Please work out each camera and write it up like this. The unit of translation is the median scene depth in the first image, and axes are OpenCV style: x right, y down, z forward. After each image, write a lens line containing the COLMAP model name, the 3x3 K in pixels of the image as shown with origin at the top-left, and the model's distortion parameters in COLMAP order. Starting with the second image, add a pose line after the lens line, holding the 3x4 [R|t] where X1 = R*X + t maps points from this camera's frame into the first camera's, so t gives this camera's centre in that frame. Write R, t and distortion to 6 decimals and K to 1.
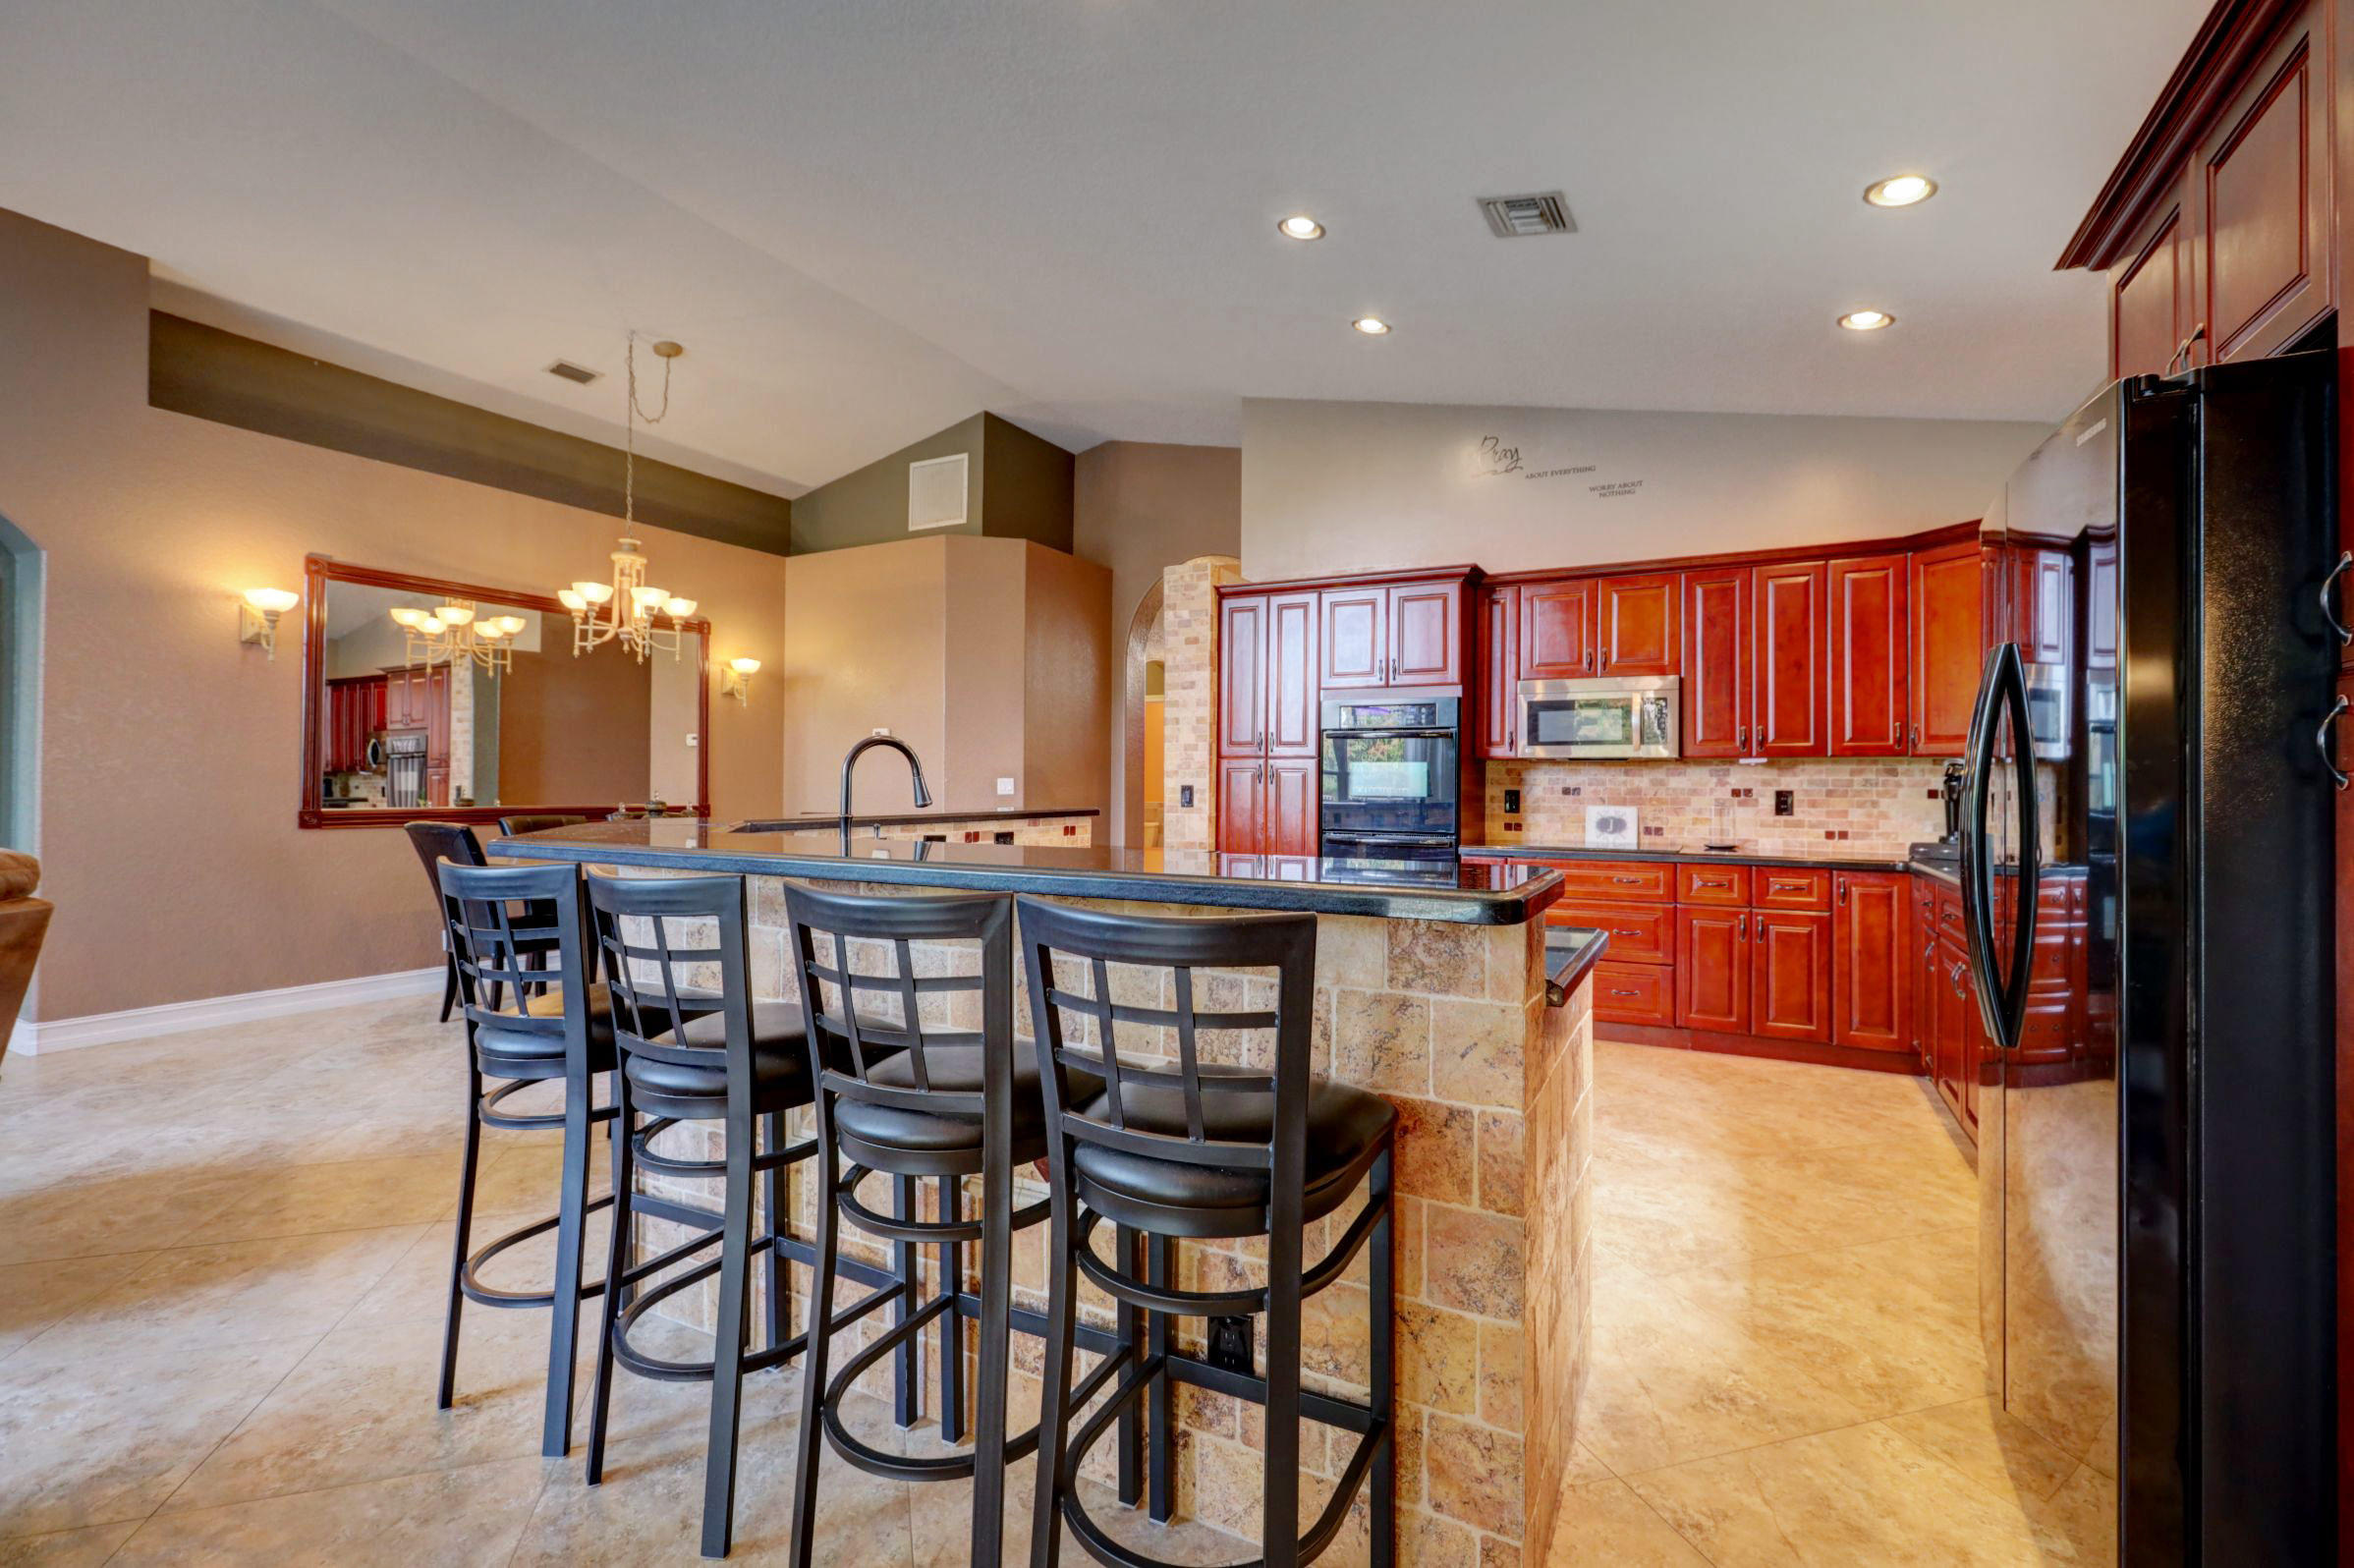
lens RADIAL K [[1060.4, 0, 1176.9], [0, 1060.4, 781.2], [0, 0, 1]] dist [0.005803, 0.000514]
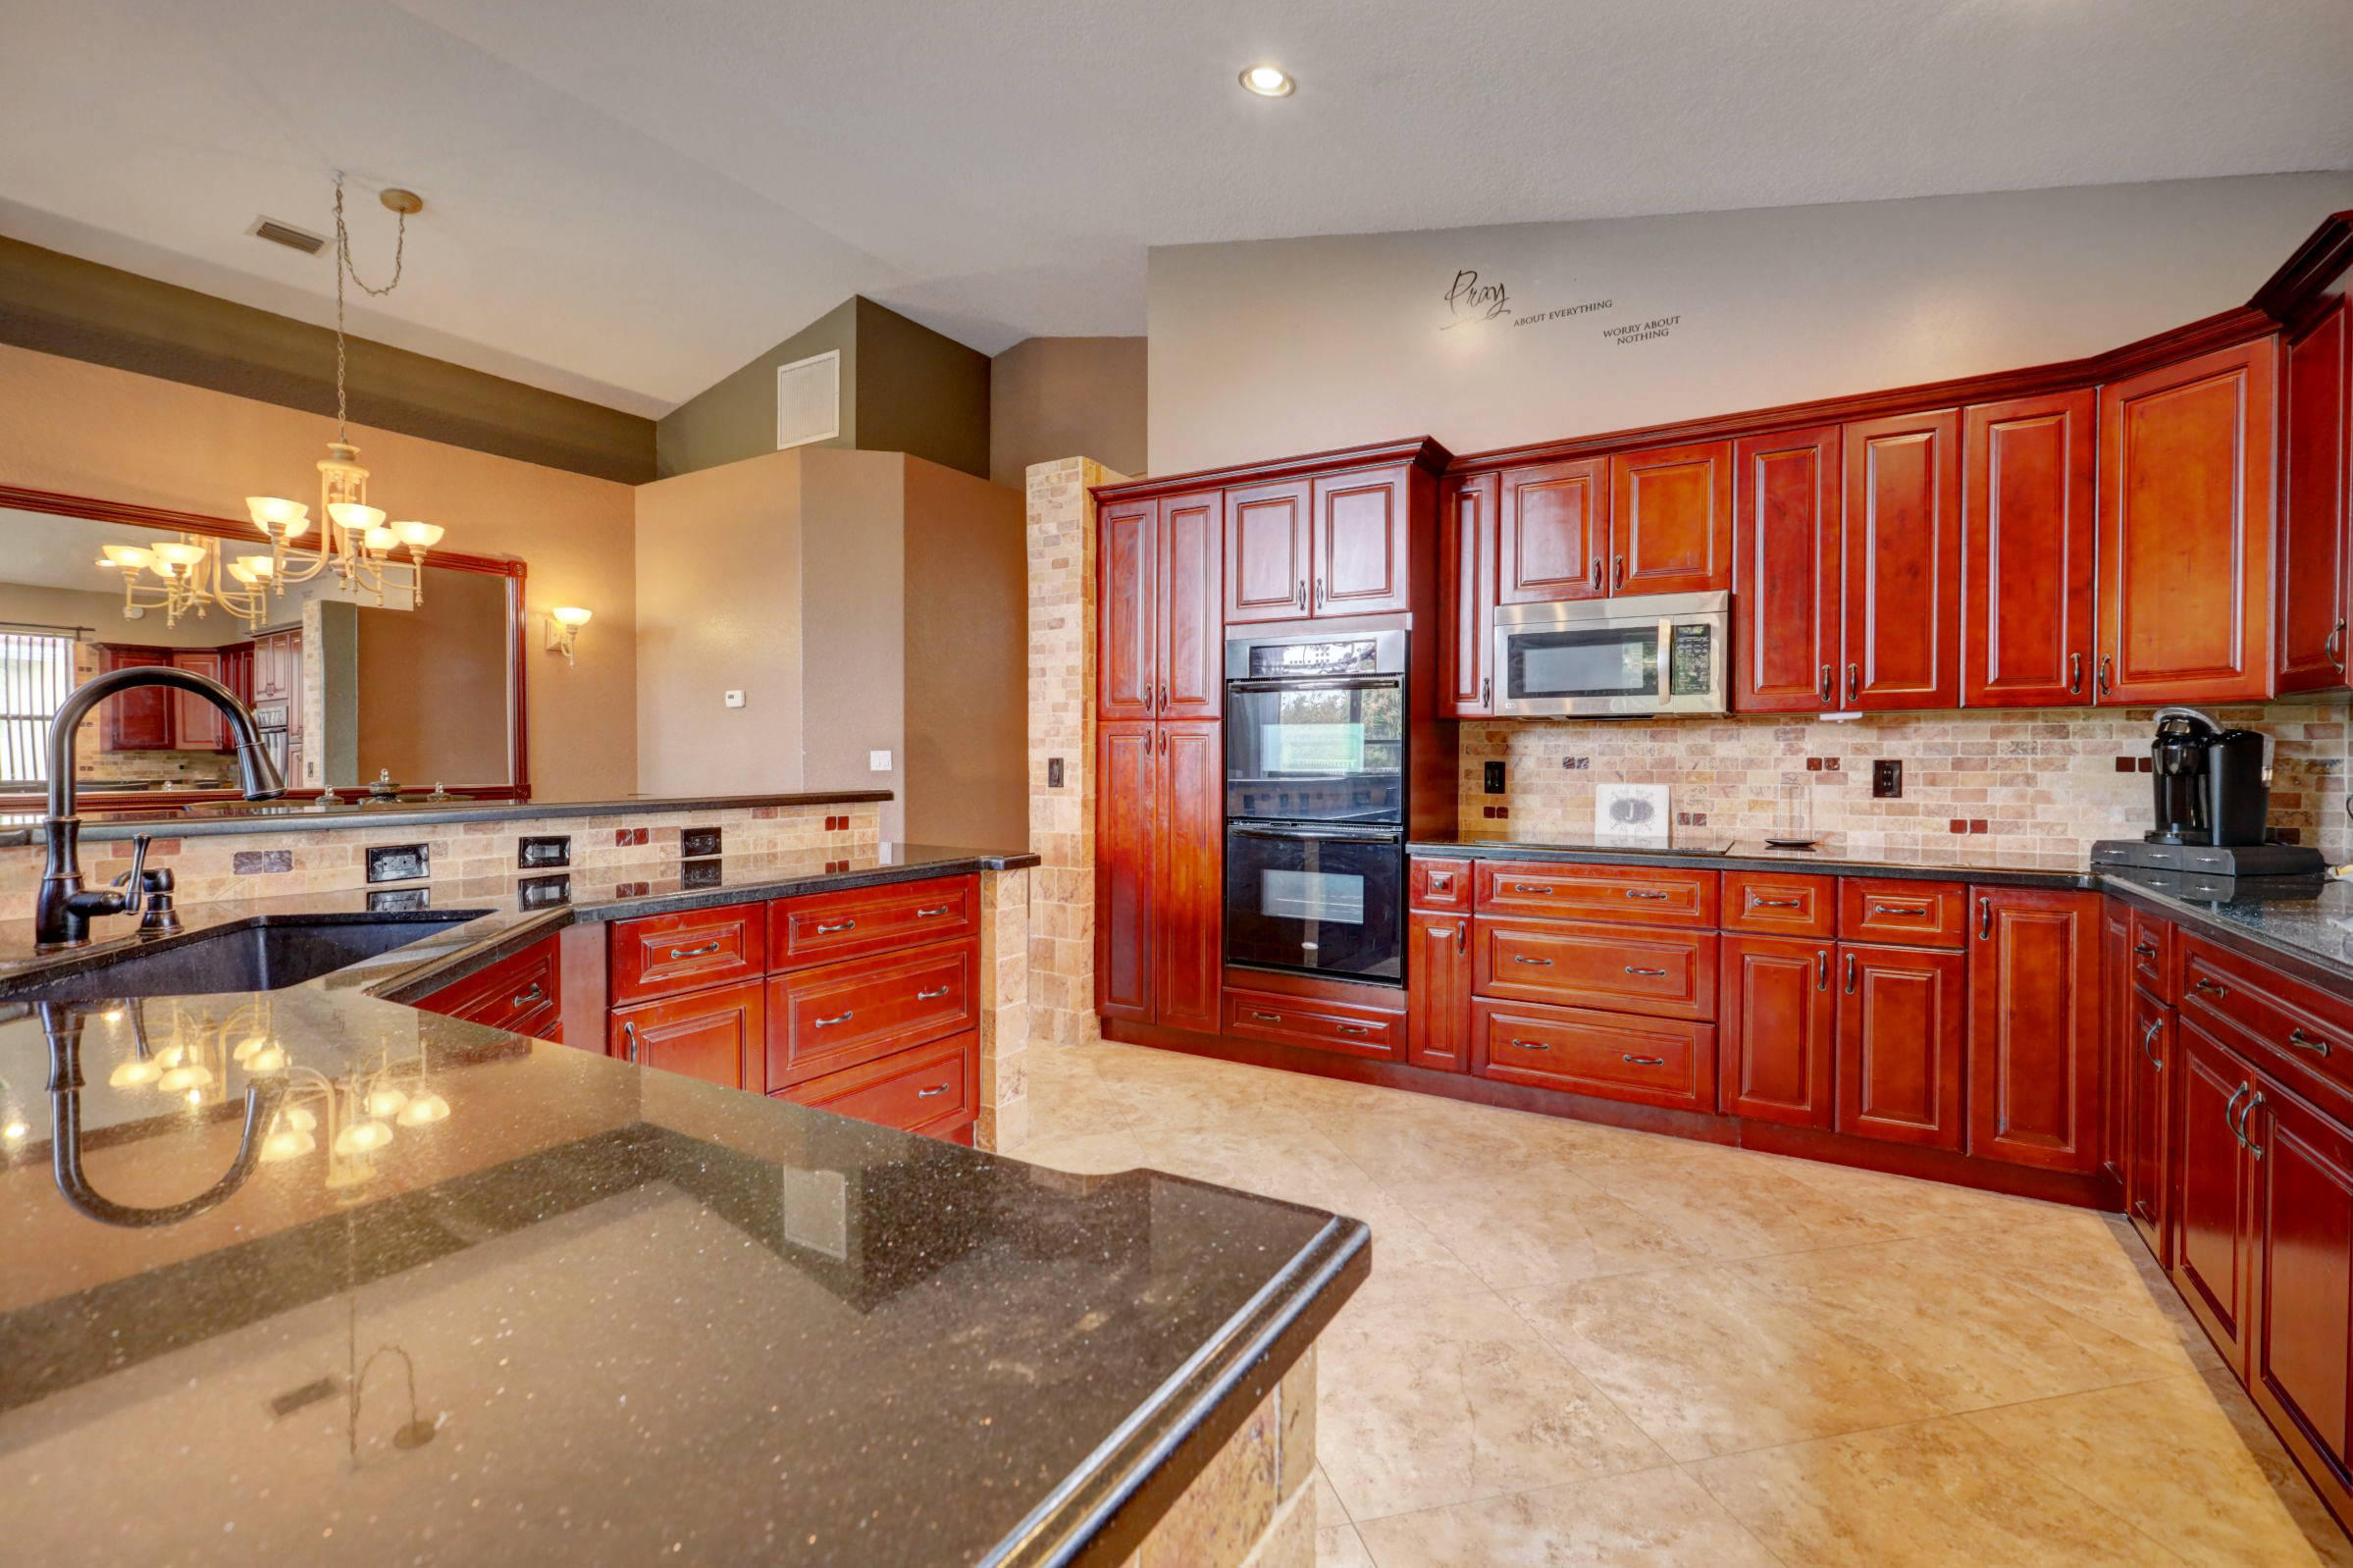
lens RADIAL K [[1060.0, 0, 1176.7], [0, 1060.0, 780.0], [0, 0, 1]] dist [0.005803, 0.000514]
pose [[0.998244, -0.004790, -0.059049, 0.152586], [0.006249, 0.999679, 0.024552, 0.001847], [0.058913, -0.024878, 0.997953, 0.284830]]
